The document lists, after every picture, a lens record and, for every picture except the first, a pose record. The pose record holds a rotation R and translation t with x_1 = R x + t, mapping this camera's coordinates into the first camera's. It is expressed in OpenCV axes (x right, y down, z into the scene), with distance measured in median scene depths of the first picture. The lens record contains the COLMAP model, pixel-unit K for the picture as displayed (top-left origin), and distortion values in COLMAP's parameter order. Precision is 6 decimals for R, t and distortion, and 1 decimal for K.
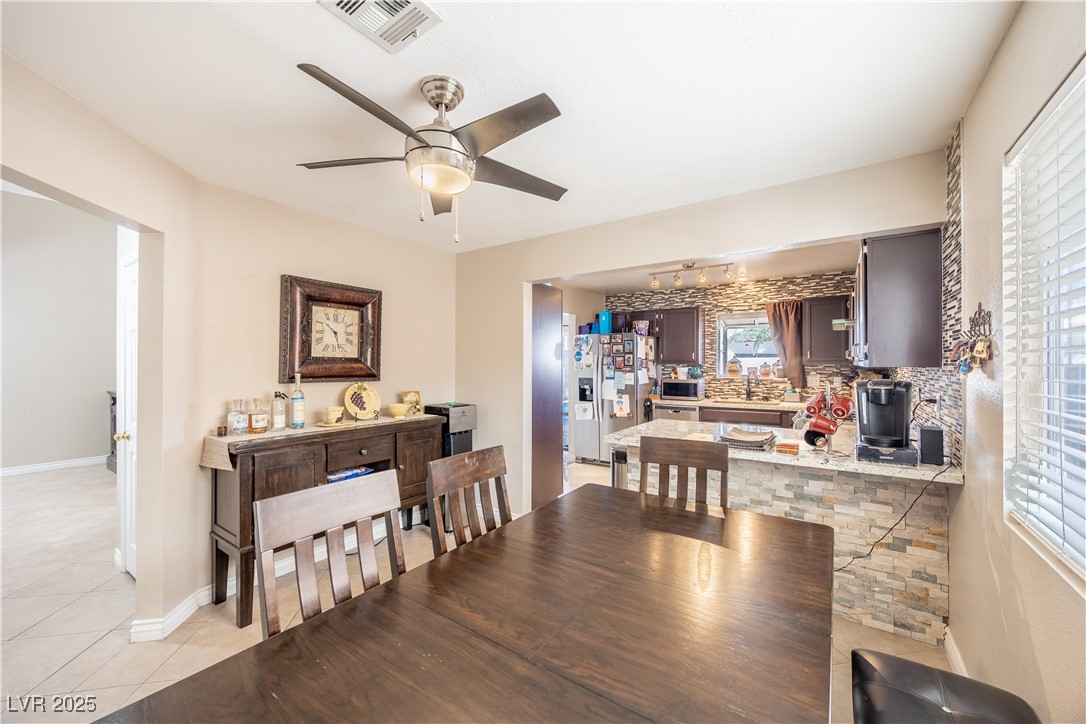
lens RADIAL K [[417.5, 0, 536.2], [0, 417.5, 361.3], [0, 0, 1]] dist [-0.000229, -0.000611]
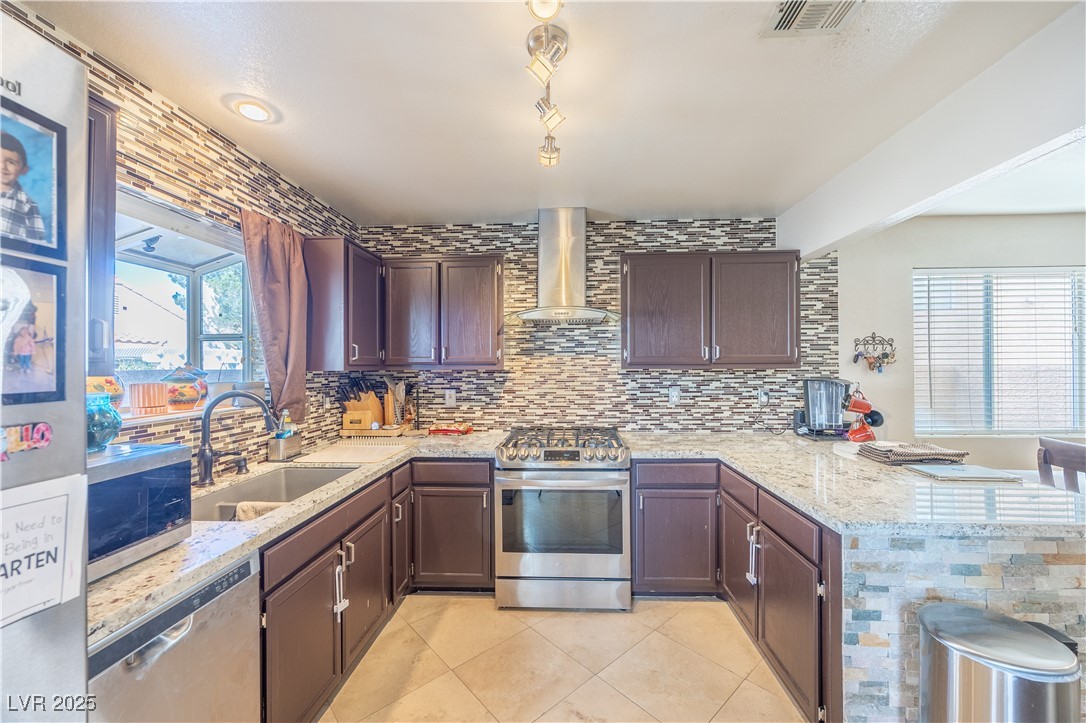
lens RADIAL K [[417.5, 0, 538.0], [0, 417.5, 365.7], [0, 0, 1]] dist [-0.000229, -0.000611]
pose [[-0.552622, 0.003488, 0.833425, 0.099689], [0.002280, 0.999994, -0.002673, 0.002835], [-0.833429, 0.000423, -0.552626, 1.003996]]
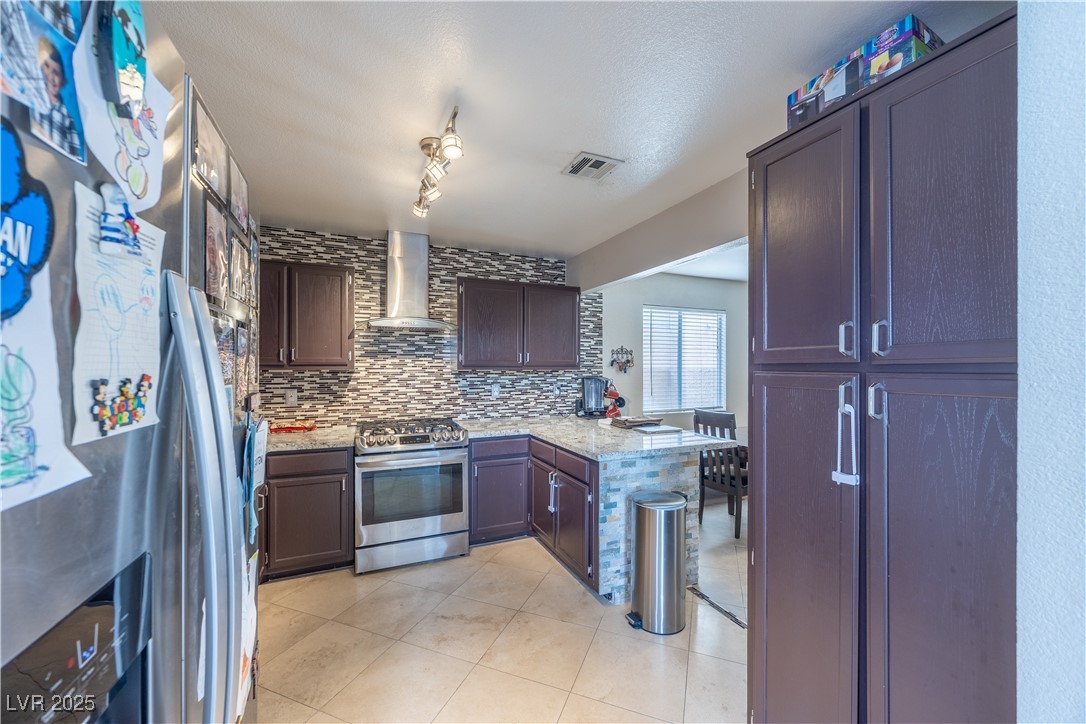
lens RADIAL K [[417.5, 0, 535.3], [0, 417.5, 369.2], [0, 0, 1]] dist [-0.000229, -0.000611]
pose [[-0.862764, -0.003517, 0.505594, 0.044691], [-0.002973, 0.999994, 0.001883, 0.003496], [-0.505597, 0.000121, -0.862770, 1.126718]]
